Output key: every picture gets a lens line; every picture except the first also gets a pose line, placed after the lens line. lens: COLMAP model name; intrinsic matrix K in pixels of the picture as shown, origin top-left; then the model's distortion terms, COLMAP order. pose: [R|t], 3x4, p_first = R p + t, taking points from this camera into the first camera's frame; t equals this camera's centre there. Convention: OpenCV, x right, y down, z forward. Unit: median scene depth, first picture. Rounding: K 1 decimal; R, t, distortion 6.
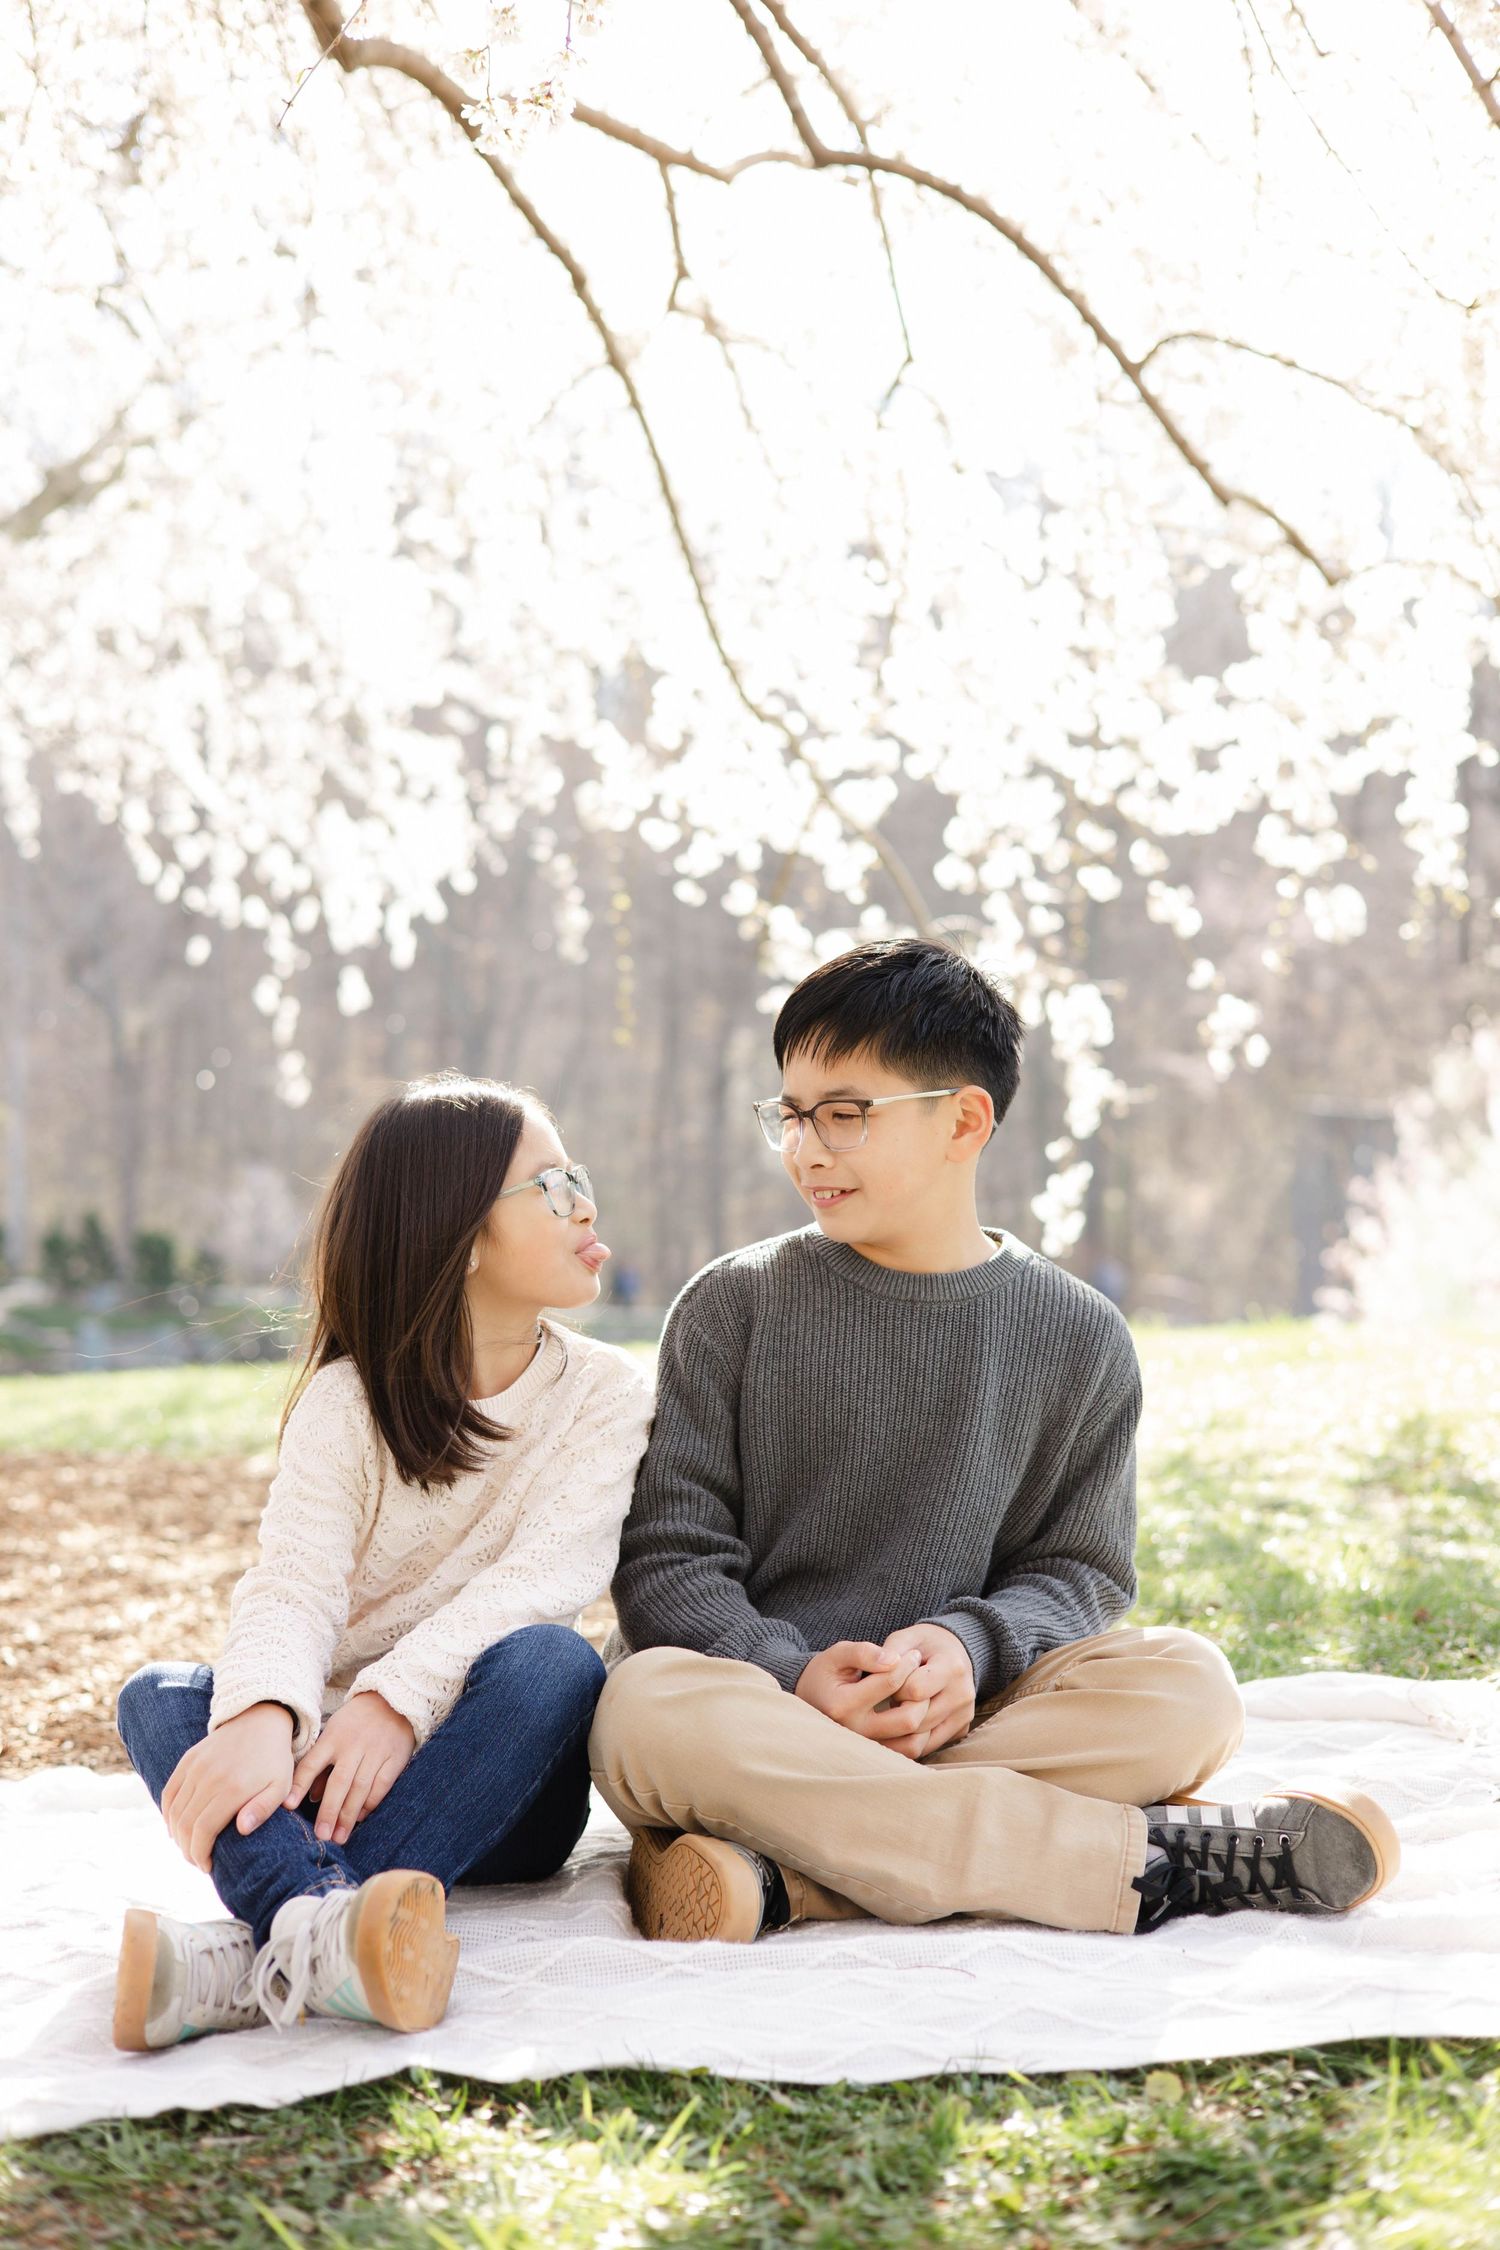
lens RADIAL K [[3223.2, 0, 750.0], [0, 3223.2, 1125.0], [0, 0, 1]] dist [0.021418, -0.020202]
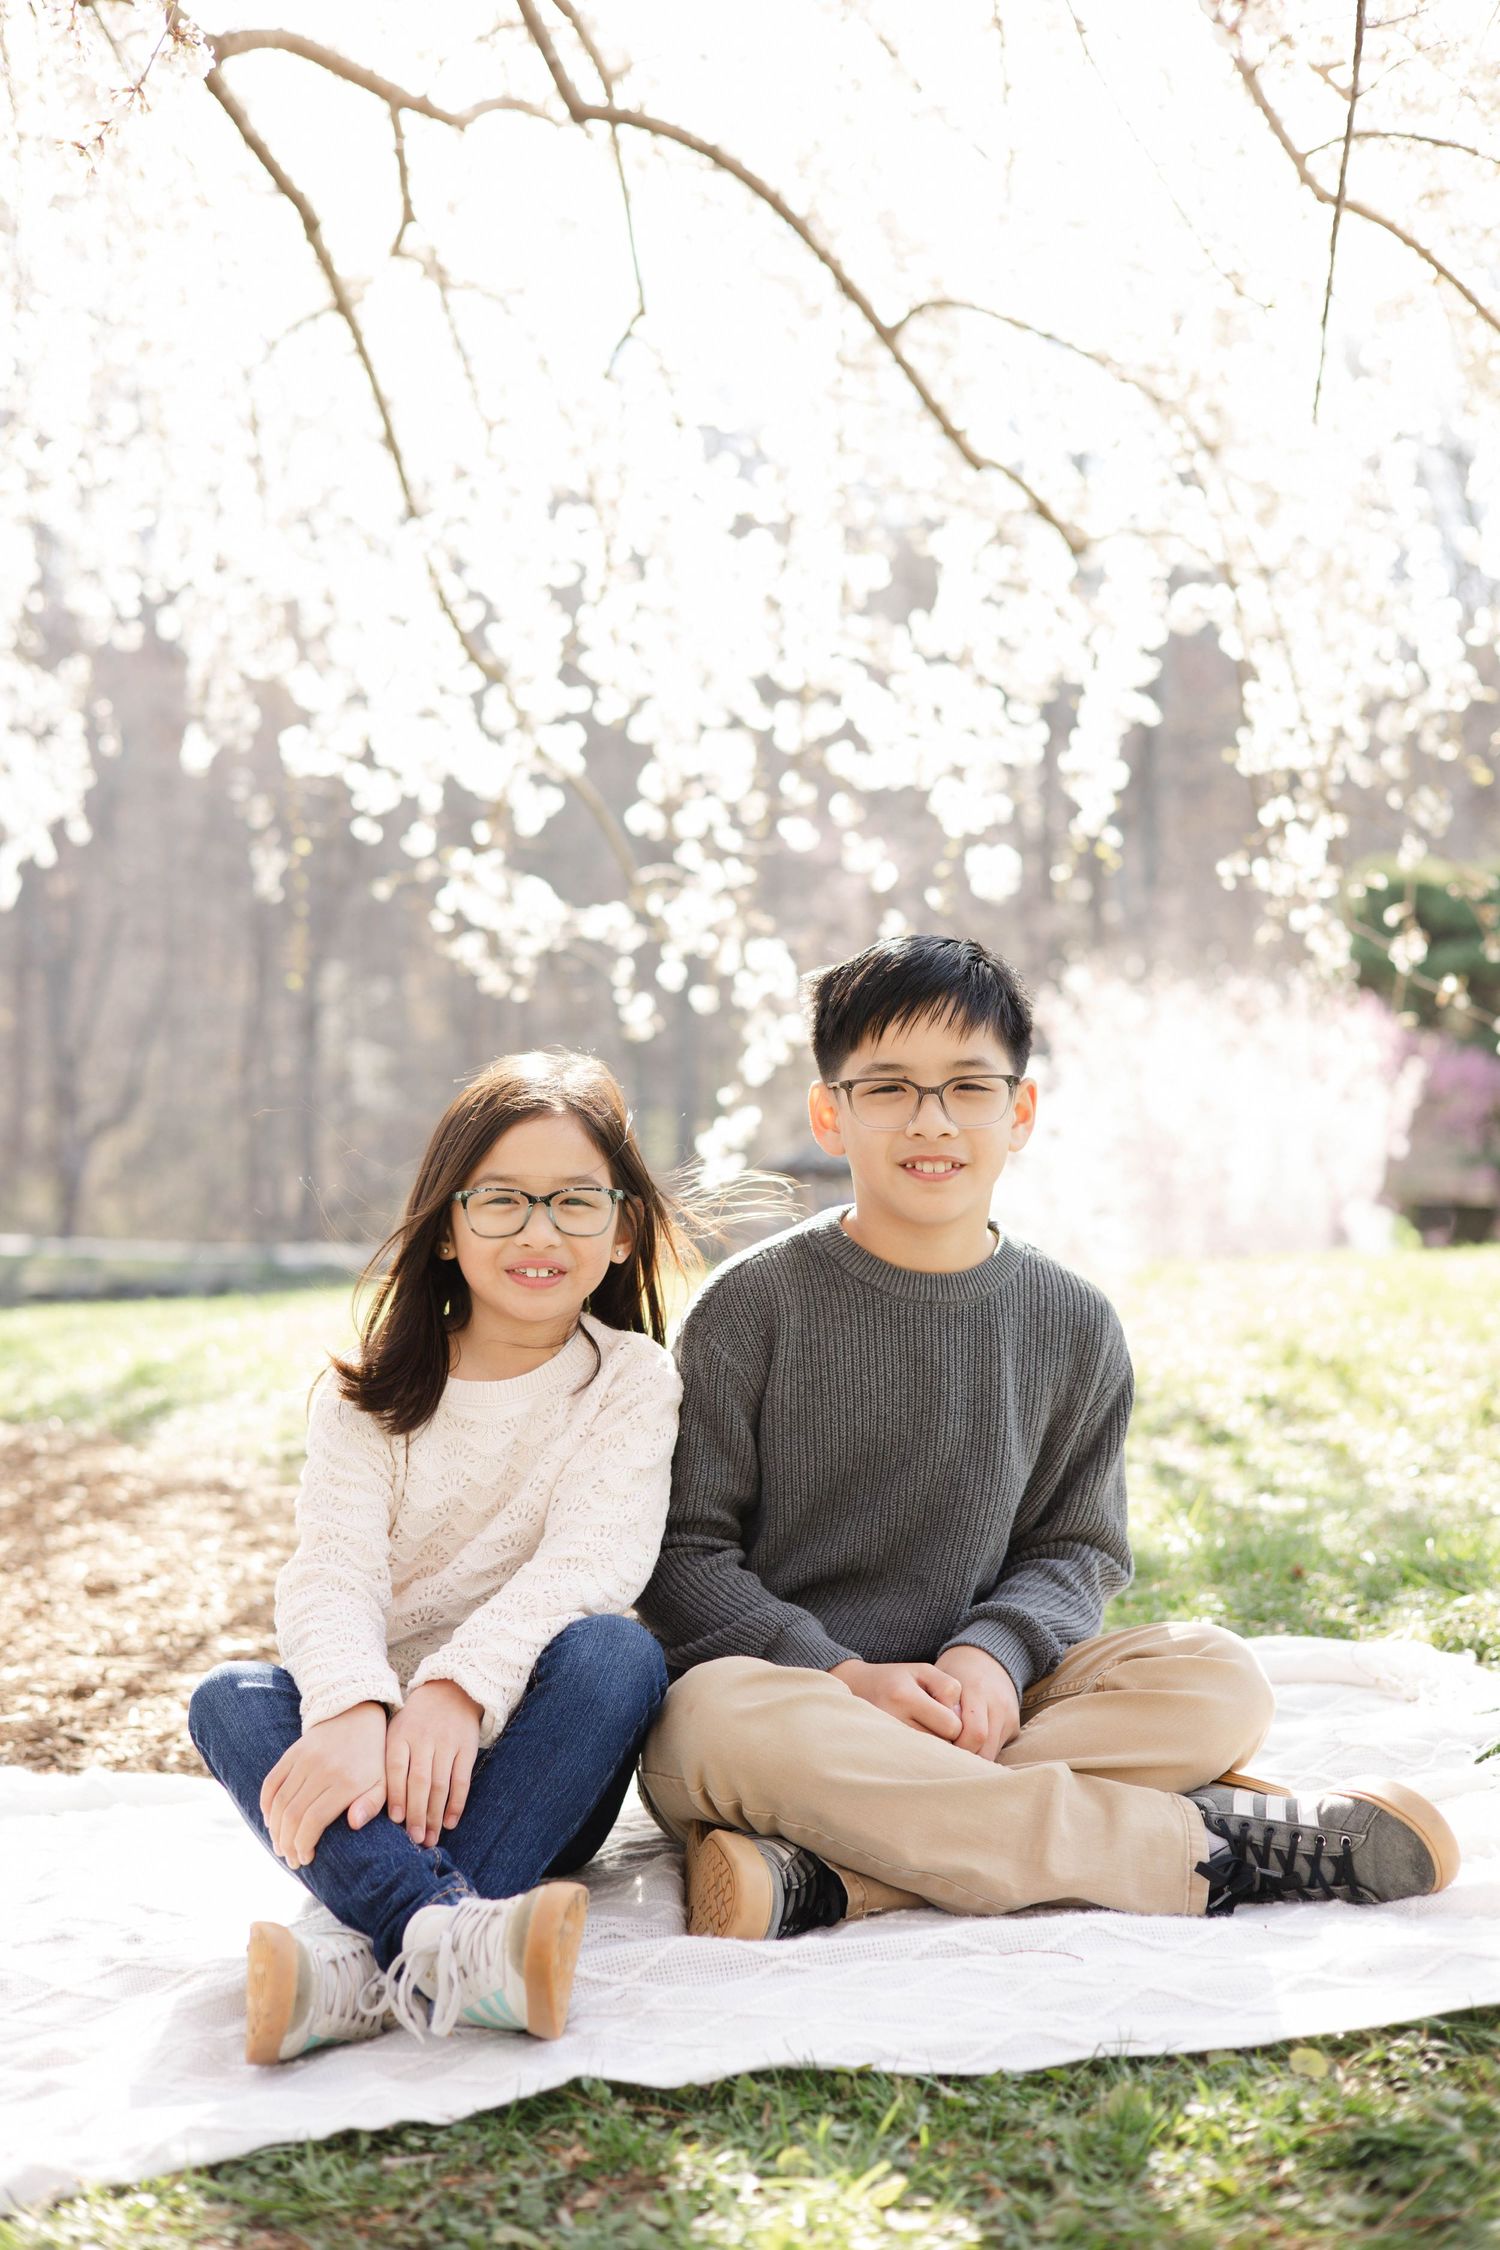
lens RADIAL K [[3223.2, 0, 750.0], [0, 3223.2, 1125.0], [0, 0, 1]] dist [0.021418, -0.020202]
pose [[0.989887, -0.006710, 0.141702, -0.173682], [0.003347, 0.999707, 0.023957, -0.027463], [-0.141821, -0.023241, 0.989619, -0.001485]]
